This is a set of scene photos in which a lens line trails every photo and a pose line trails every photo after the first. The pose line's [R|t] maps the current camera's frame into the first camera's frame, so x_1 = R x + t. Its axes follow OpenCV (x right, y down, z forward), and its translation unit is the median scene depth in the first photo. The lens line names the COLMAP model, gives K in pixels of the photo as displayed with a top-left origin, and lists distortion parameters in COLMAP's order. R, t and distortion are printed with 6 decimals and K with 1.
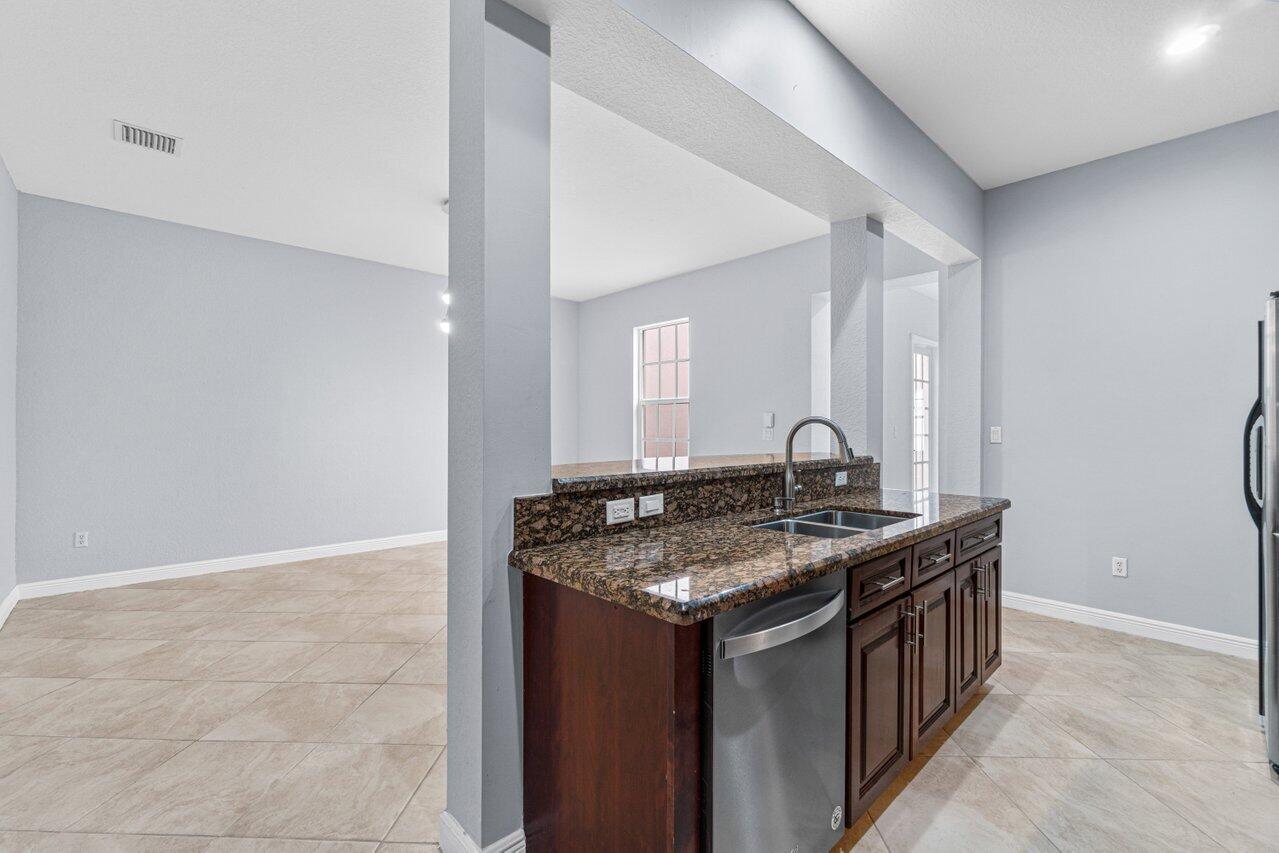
lens RADIAL K [[551.7, 0, 636.9], [0, 551.7, 422.3], [0, 0, 1]] dist [-0.004799, -0.000115]
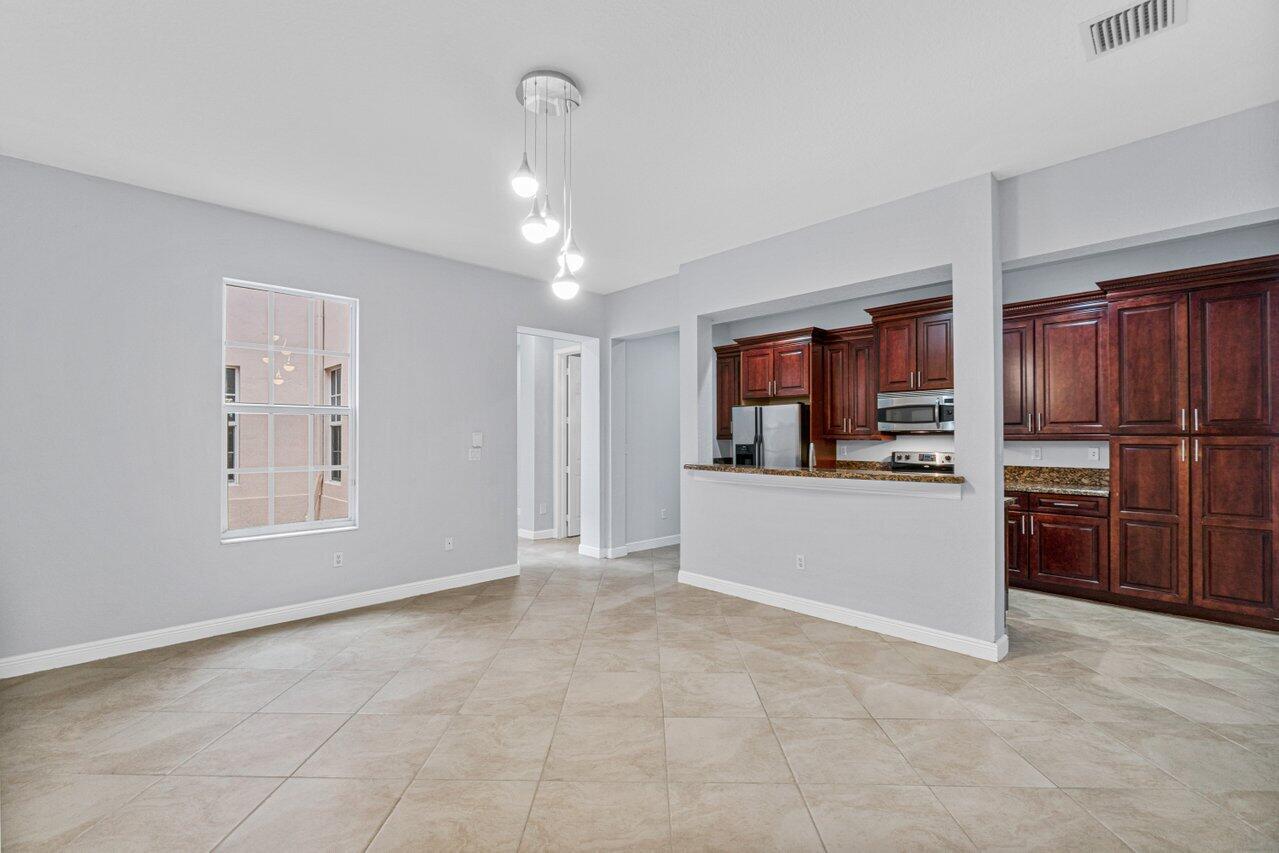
lens RADIAL K [[564.7, 0, 639.5], [0, 564.7, 426.5], [0, 0, 1]] dist [-0.001151, -0.000073]
pose [[-0.025876, 0.018882, 0.999487, -1.458087], [-0.003079, 0.999815, -0.018967, -0.020790], [-0.999660, -0.003568, -0.025813, 1.442851]]
